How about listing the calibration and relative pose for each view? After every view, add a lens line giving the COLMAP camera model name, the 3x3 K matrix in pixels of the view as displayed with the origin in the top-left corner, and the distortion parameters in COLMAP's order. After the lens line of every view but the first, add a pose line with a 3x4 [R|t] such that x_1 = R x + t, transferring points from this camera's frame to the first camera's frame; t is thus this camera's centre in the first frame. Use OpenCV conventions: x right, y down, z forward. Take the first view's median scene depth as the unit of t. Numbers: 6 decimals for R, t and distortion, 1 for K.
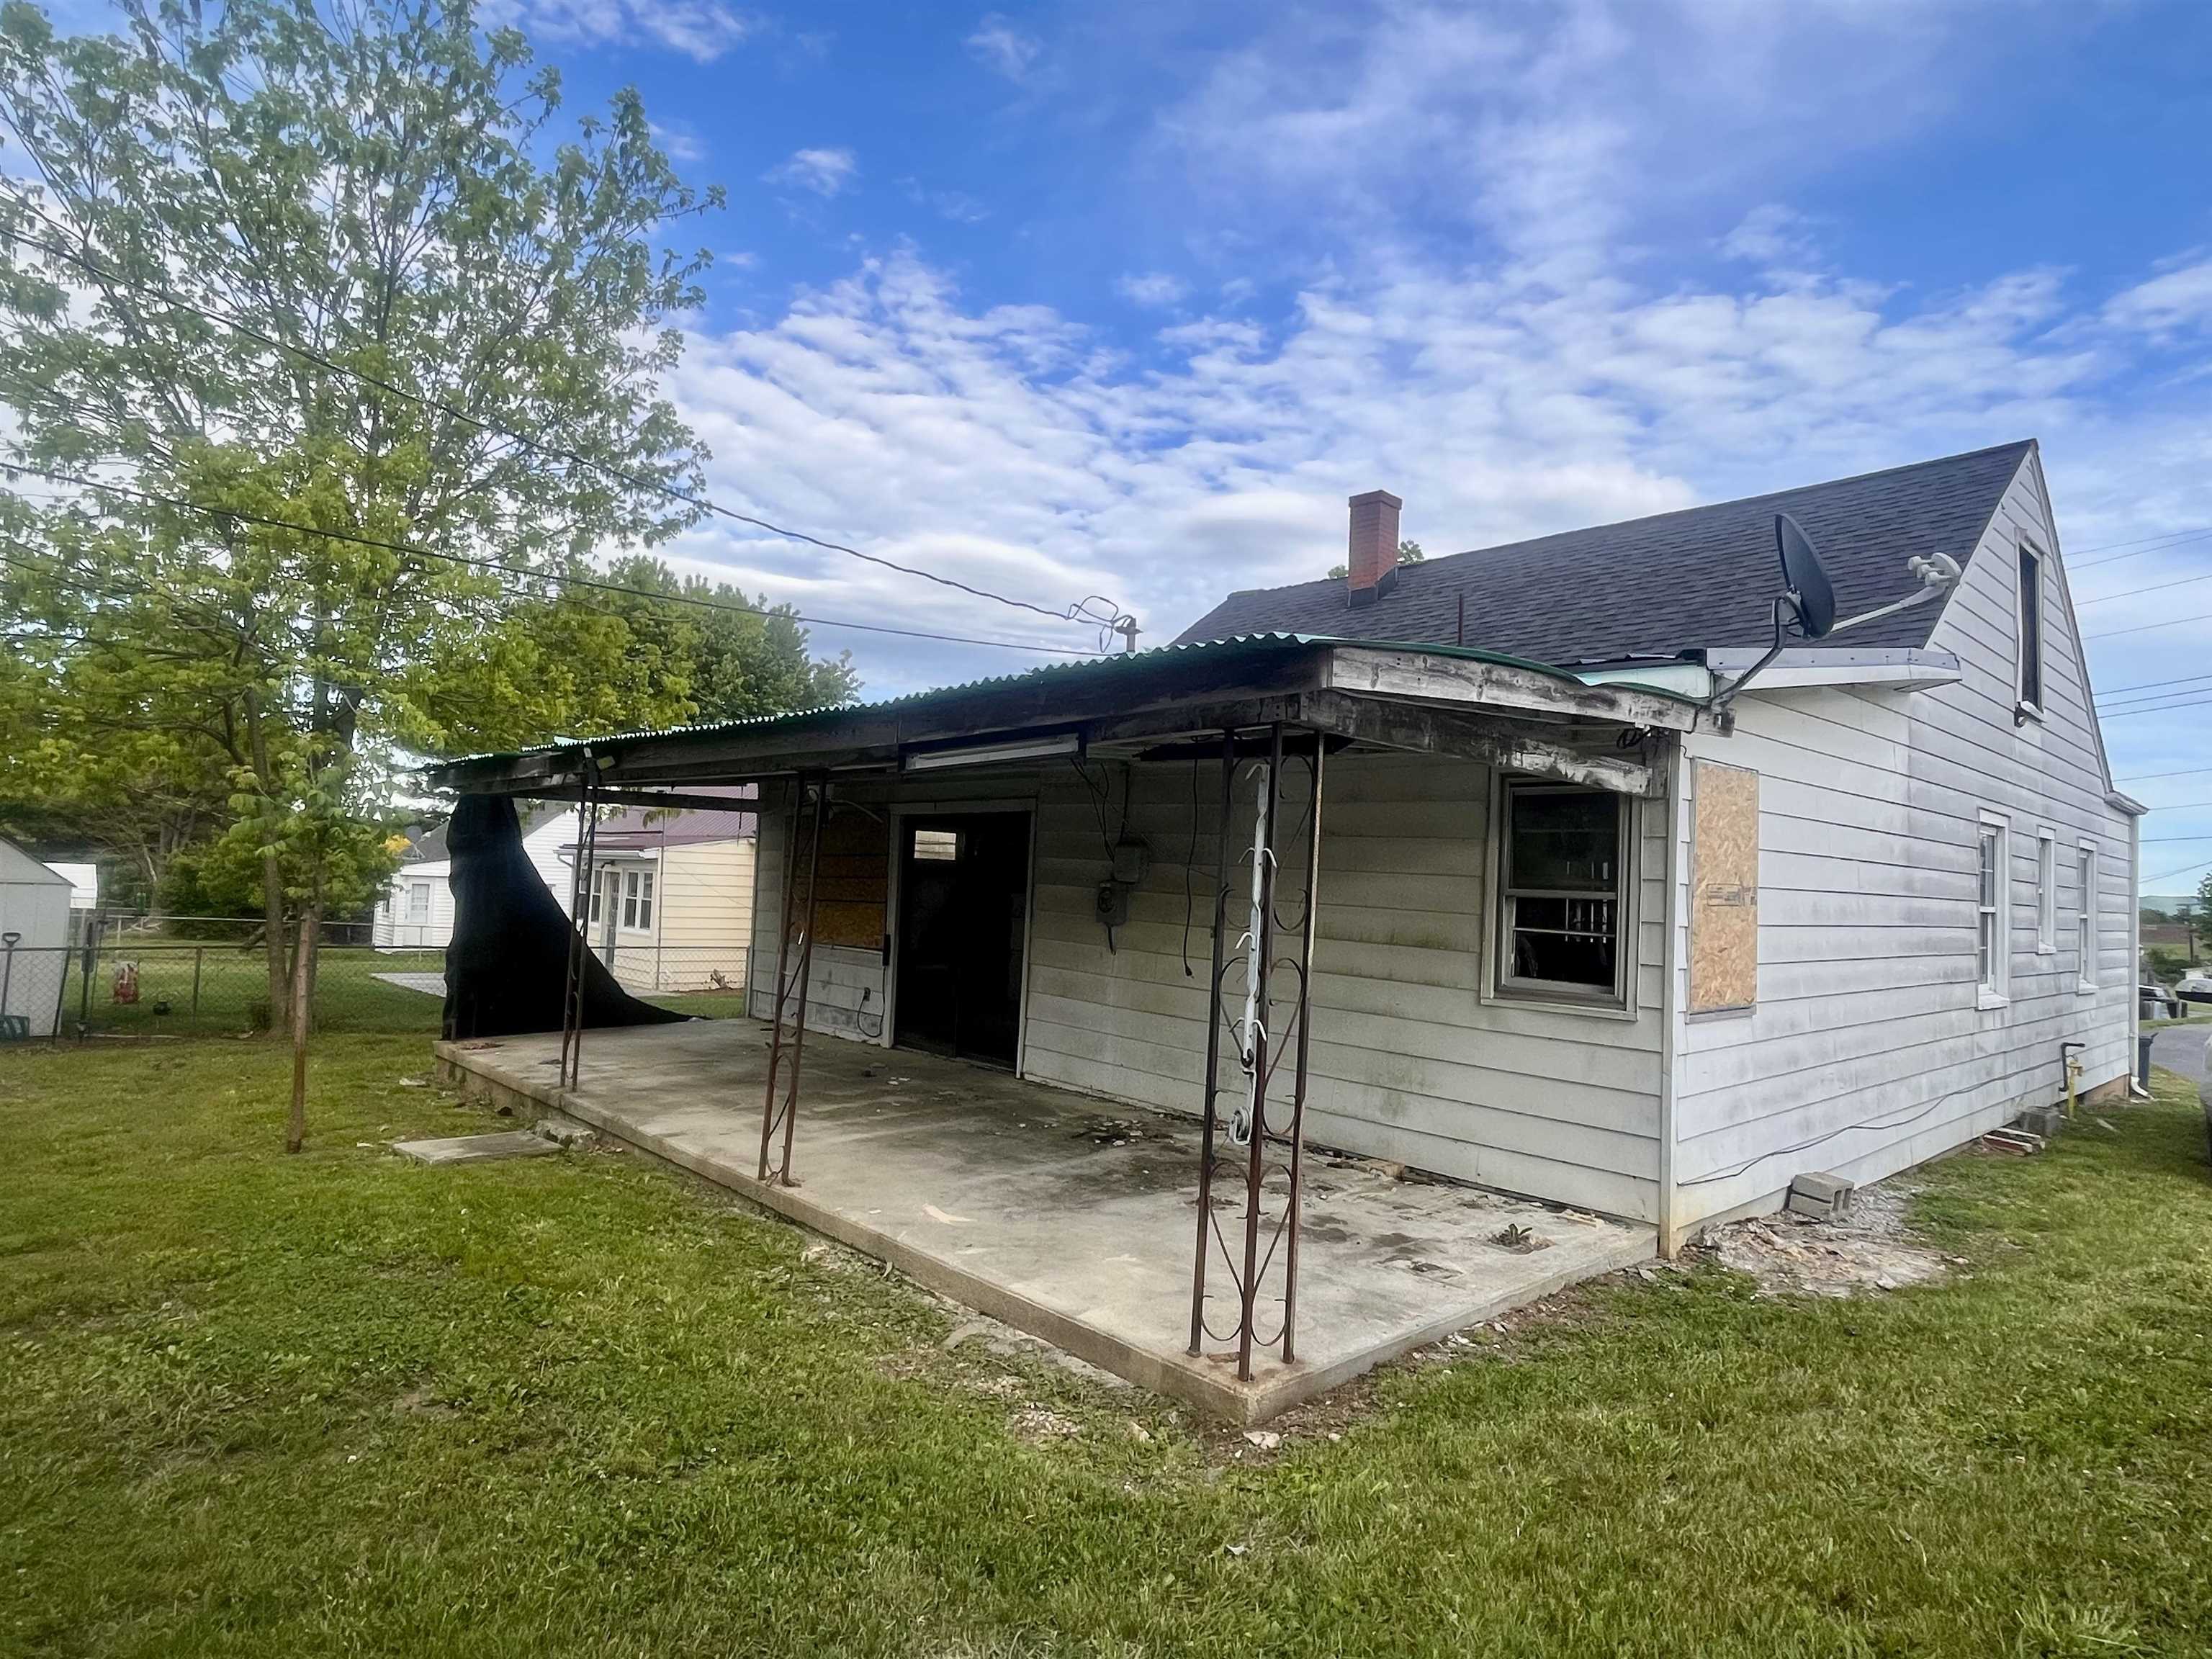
lens RADIAL K [[1229.7, 0, 1102.4], [0, 1229.7, 827.9], [0, 0, 1]] dist [-0.017437, -0.000434]
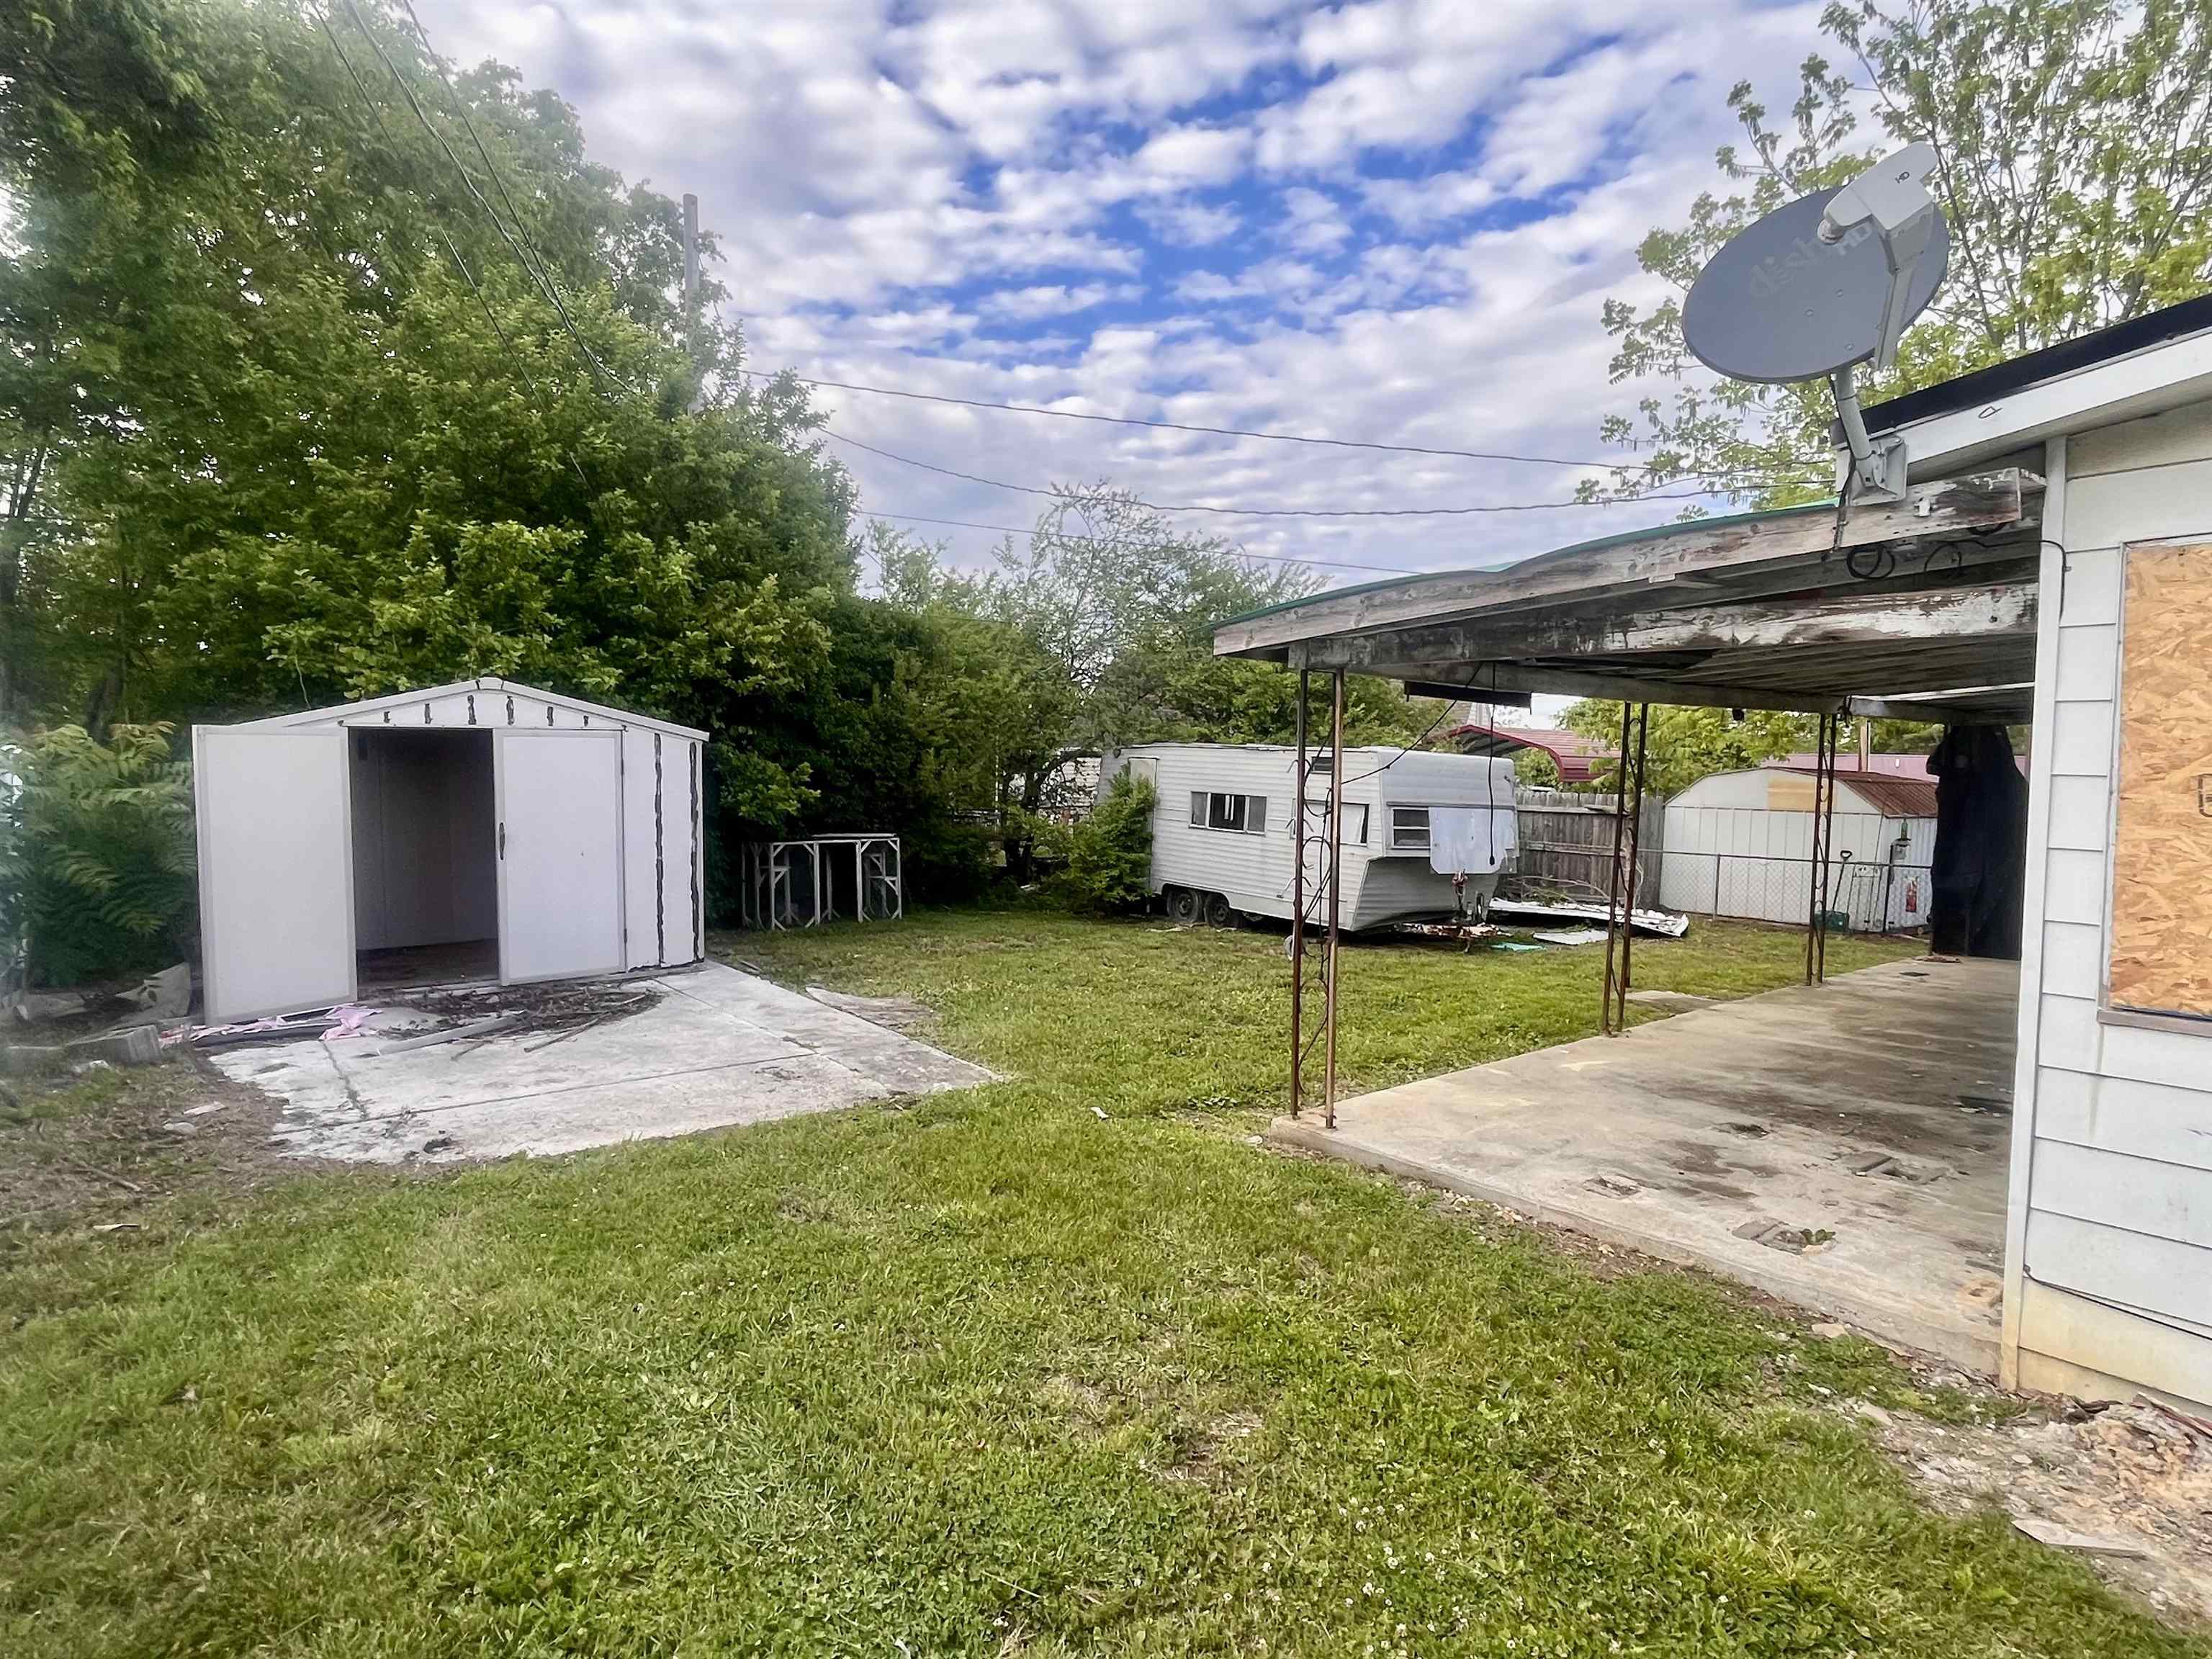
lens RADIAL K [[1229.7, 0, 1109.2], [0, 1229.7, 826.6], [0, 0, 1]] dist [-0.017437, -0.000434]
pose [[-0.088206, 0.012458, -0.996024, 1.237306], [0.025573, 0.999621, 0.010238, 0.059008], [0.995774, -0.024568, -0.088491, 0.696331]]
